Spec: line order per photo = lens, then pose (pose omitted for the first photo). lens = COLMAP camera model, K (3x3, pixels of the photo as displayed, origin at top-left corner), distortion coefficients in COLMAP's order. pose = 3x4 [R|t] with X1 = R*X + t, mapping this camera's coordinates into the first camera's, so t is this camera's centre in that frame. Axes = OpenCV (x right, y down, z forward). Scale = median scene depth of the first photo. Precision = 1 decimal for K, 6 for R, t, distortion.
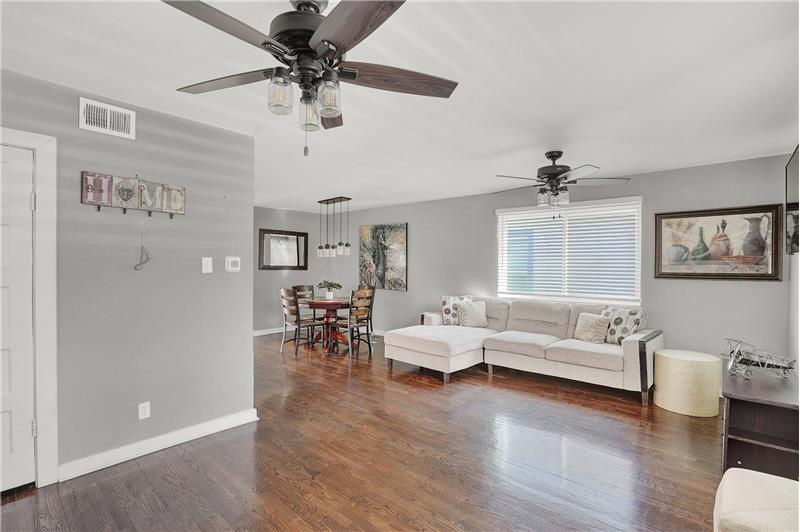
lens RADIAL K [[380.3, 0, 400.0], [0, 380.3, 266.0], [0, 0, 1]] dist [-0.025935, 0.000269]
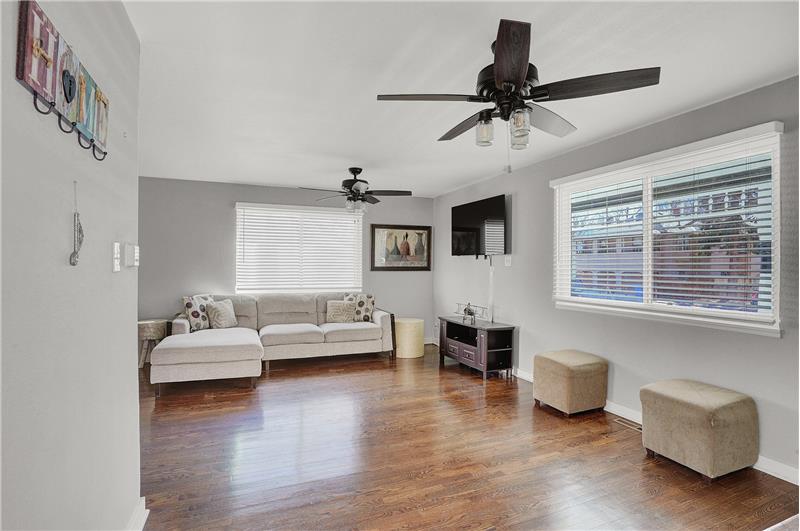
lens RADIAL K [[394.4, 0, 390.8], [0, 394.4, 256.4], [0, 0, 1]] dist [-0.064373, 0.000306]
pose [[0.450672, 0.014416, 0.892573, -0.560601], [-0.002121, 0.999884, -0.015079, 0.001548], [-0.892687, 0.004903, 0.450651, 0.268222]]
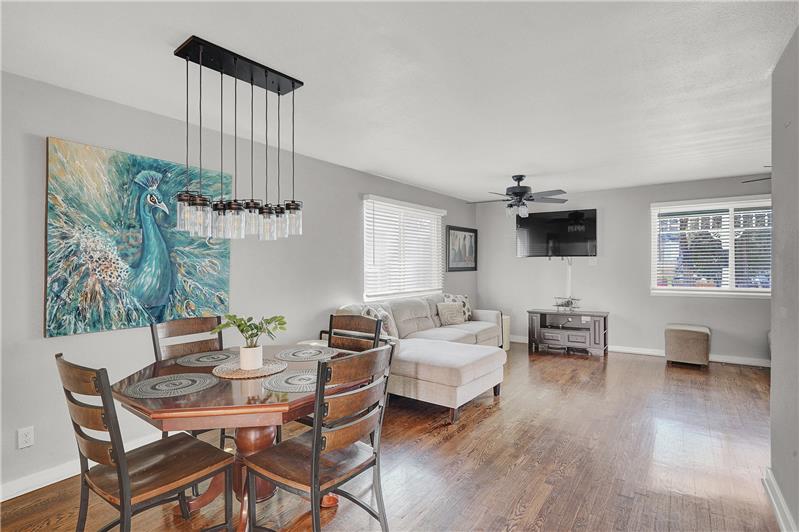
lens RADIAL K [[414.2, 0, 400.5], [0, 414.2, 252.2], [0, 0, 1]] dist [-0.030872, 0.000074]
pose [[-0.128366, 0.020033, 0.991524, -0.798336], [0.002319, 0.999799, -0.019900, -0.008998], [-0.991724, -0.000255, -0.128387, 1.315729]]
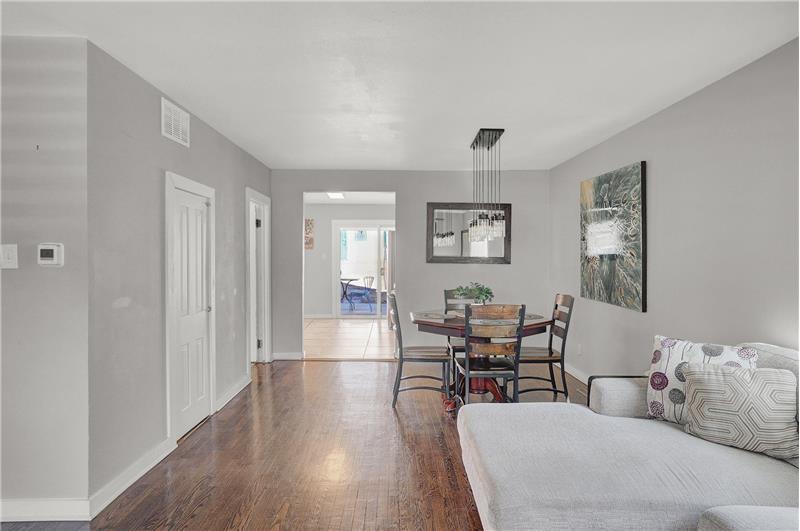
lens RADIAL K [[473.0, 0, 384.8], [0, 473.0, 261.5], [0, 0, 1]] dist [-0.005865, 0.001287]
pose [[0.660340, 0.005752, -0.750945, 0.358130], [0.000071, 0.999970, 0.007722, 0.001360], [0.750967, -0.005153, 0.660319, 0.620738]]
